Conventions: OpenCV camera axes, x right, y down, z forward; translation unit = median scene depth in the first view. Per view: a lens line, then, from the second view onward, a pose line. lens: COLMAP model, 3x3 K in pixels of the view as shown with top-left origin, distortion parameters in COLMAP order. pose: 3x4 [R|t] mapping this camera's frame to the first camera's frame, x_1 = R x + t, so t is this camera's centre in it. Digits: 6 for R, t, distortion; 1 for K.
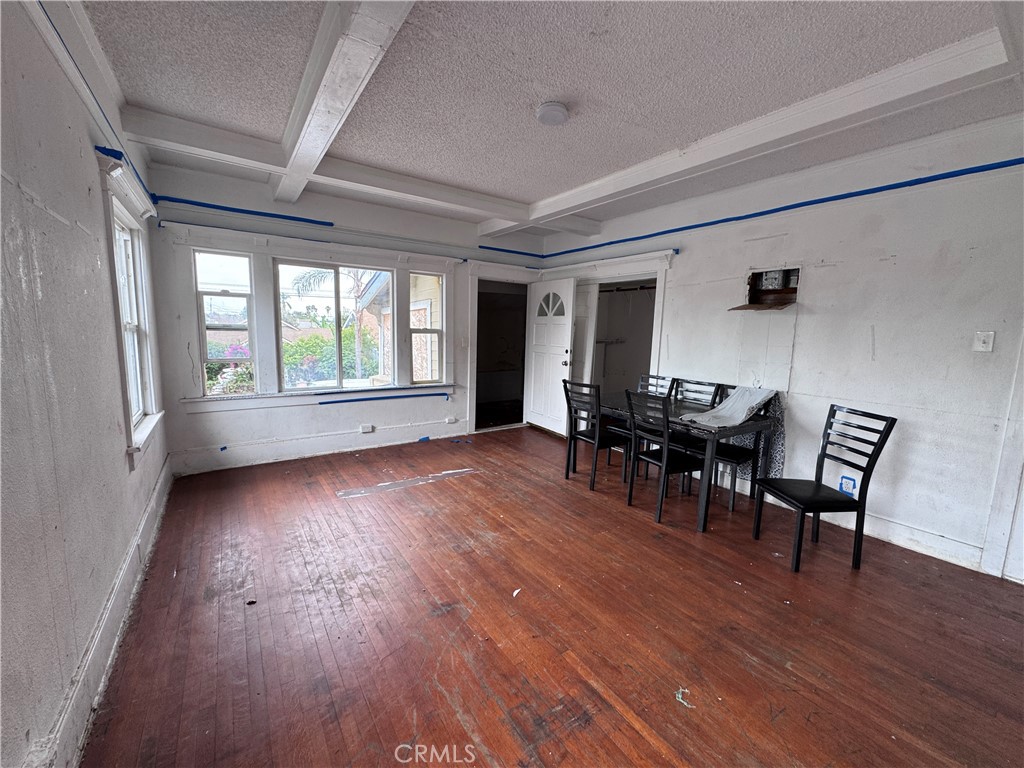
lens RADIAL K [[408.3, 0, 511.9], [0, 408.3, 382.9], [0, 0, 1]] dist [-0.003351, 0.000415]
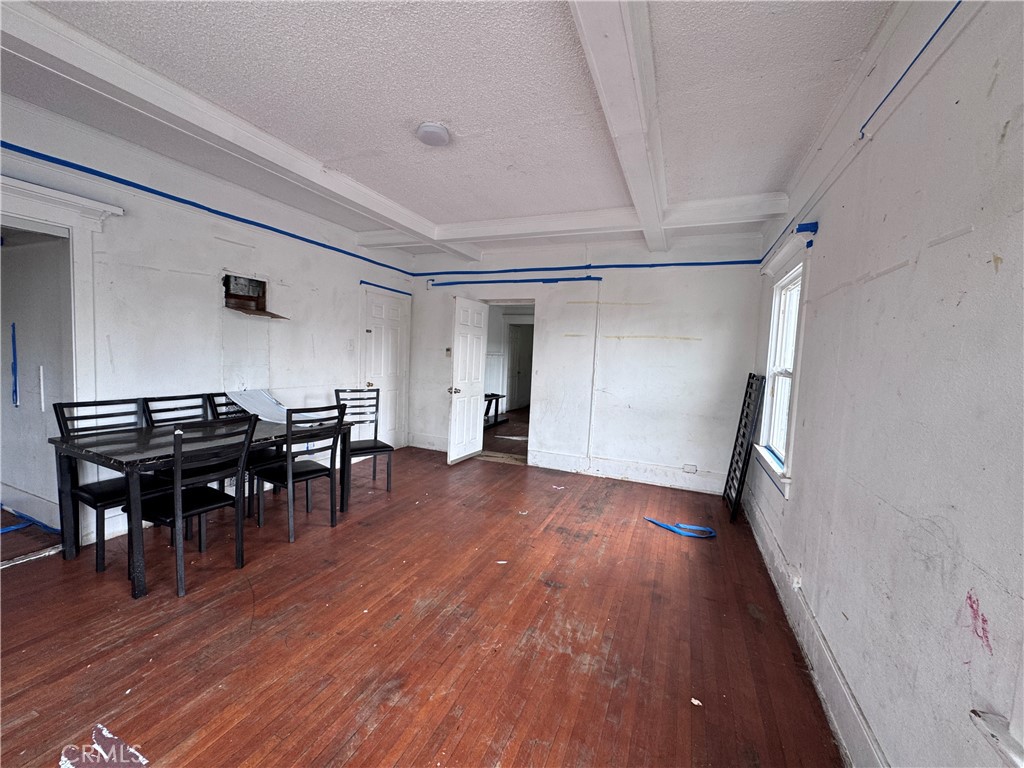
lens RADIAL K [[408.3, 0, 511.9], [0, 408.3, 382.9], [0, 0, 1]] dist [-0.003351, 0.000415]
pose [[-0.531823, -0.113191, 0.839257, -0.522189], [0.049337, 0.985203, 0.164138, -0.120583], [-0.845417, 0.128699, -0.518369, 0.818204]]
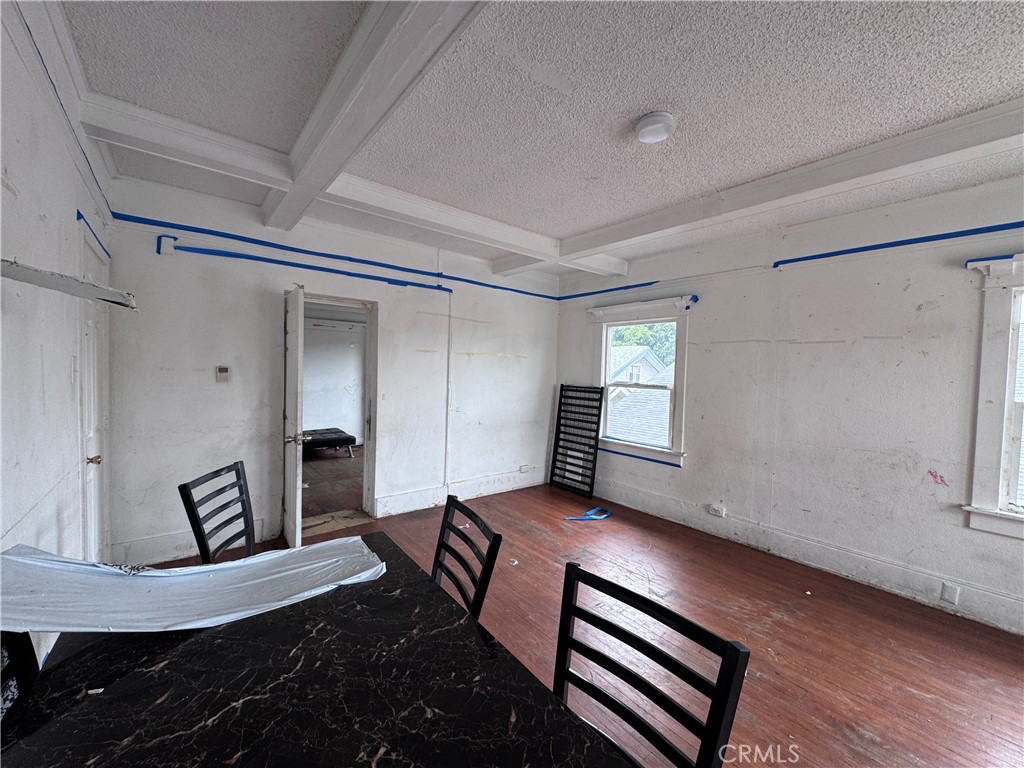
lens RADIAL K [[408.3, 0, 511.9], [0, 408.3, 382.9], [0, 0, 1]] dist [-0.003351, 0.000415]
pose [[-0.995575, -0.055320, -0.075963, 0.240731], [-0.066721, 0.985365, 0.156859, -0.148484], [0.066174, 0.161234, -0.984695, 1.069411]]
